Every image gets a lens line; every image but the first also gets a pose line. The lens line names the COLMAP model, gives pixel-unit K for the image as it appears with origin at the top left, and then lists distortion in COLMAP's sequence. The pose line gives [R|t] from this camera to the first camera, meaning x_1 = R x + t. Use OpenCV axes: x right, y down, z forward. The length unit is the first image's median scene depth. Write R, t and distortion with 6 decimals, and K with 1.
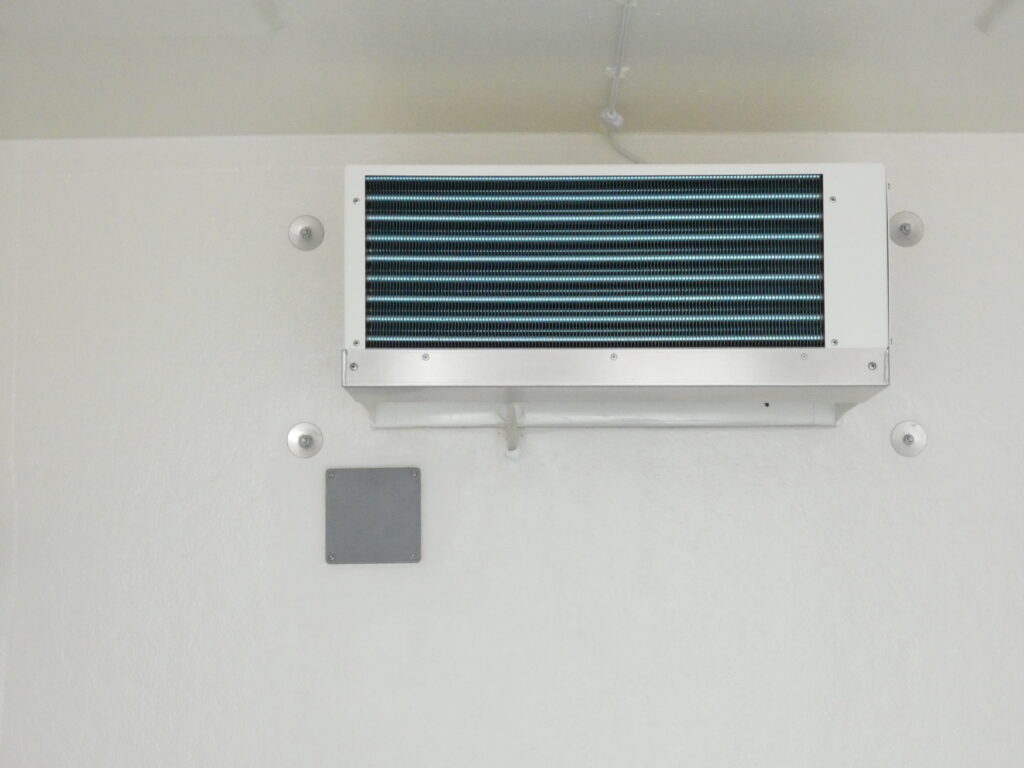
lens RADIAL K [[1806.5, 0, 512.0], [0, 1806.5, 384.0], [0, 0, 1]] dist [0.015771, 0.000301]
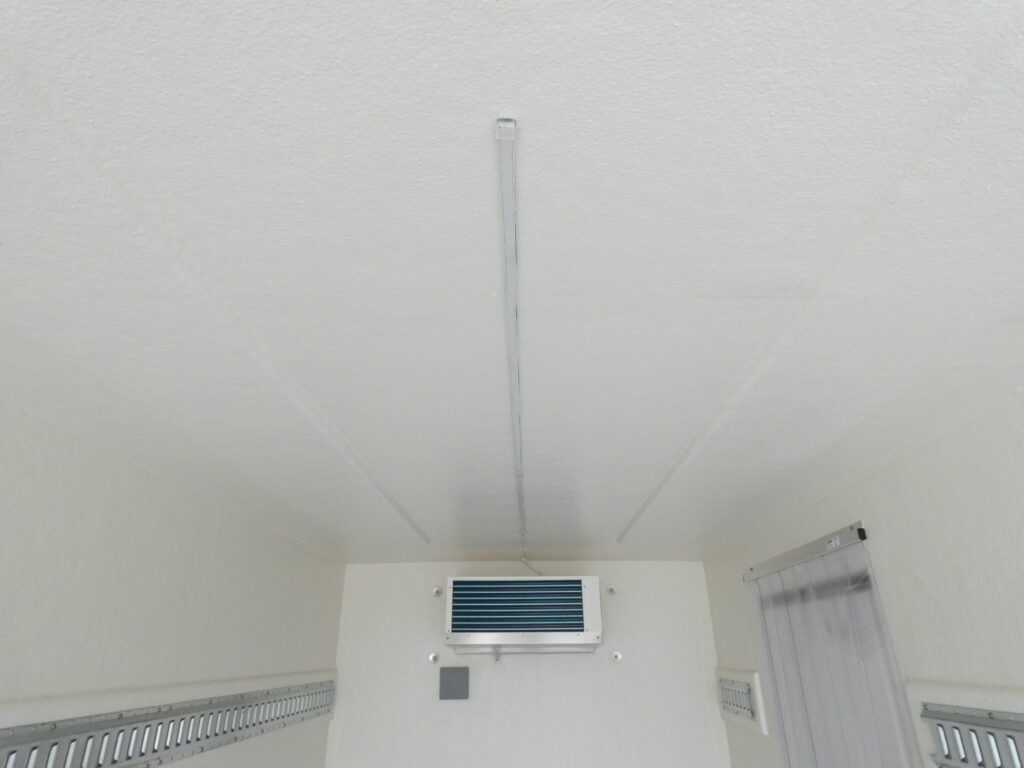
lens RADIAL K [[599.1, 0, 512.0], [0, 599.1, 384.0], [0, 0, 1]] dist [-0.008231, -0.000952]
pose [[0.999936, -0.008948, -0.006869, 0.046481], [0.005909, 0.934172, -0.356773, -0.054495], [0.009609, 0.356710, 0.934166, -0.236728]]
